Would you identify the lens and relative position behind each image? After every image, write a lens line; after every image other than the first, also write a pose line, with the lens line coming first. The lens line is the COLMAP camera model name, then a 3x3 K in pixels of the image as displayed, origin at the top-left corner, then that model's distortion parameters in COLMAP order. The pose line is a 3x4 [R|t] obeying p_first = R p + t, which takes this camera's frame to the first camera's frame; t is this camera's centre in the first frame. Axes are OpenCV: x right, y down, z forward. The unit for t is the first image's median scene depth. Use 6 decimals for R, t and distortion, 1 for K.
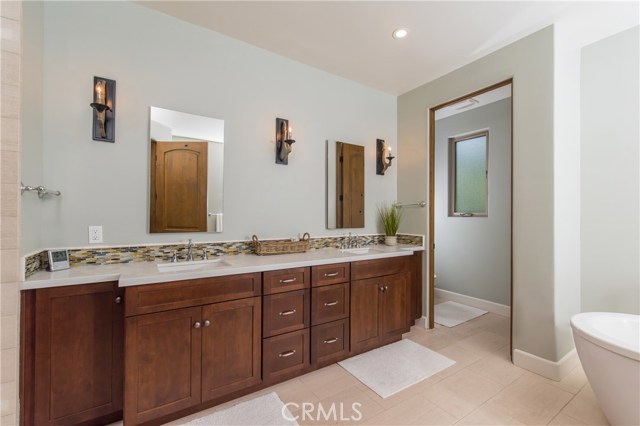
lens RADIAL K [[277.0, 0, 320.5], [0, 277.0, 214.1], [0, 0, 1]] dist [0.018507, -0.001163]
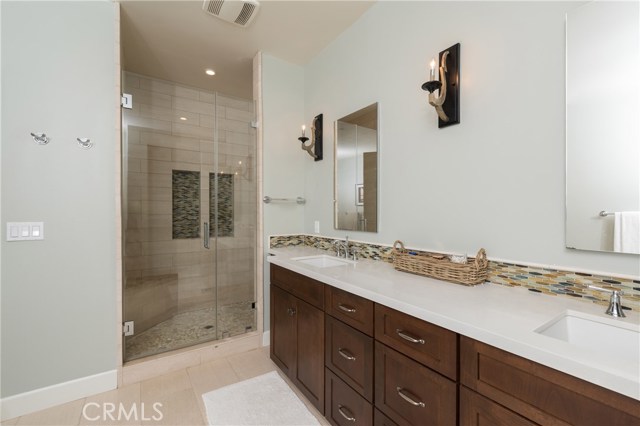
lens RADIAL K [[277.0, 0, 322.2], [0, 277.0, 213.8], [0, 0, 1]] dist [0.018507, -0.001163]
pose [[0.015509, -0.001915, -0.999878, 0.503966], [0.005636, 0.999982, -0.001828, 0.006520], [0.999864, -0.005607, 0.015519, 0.820602]]
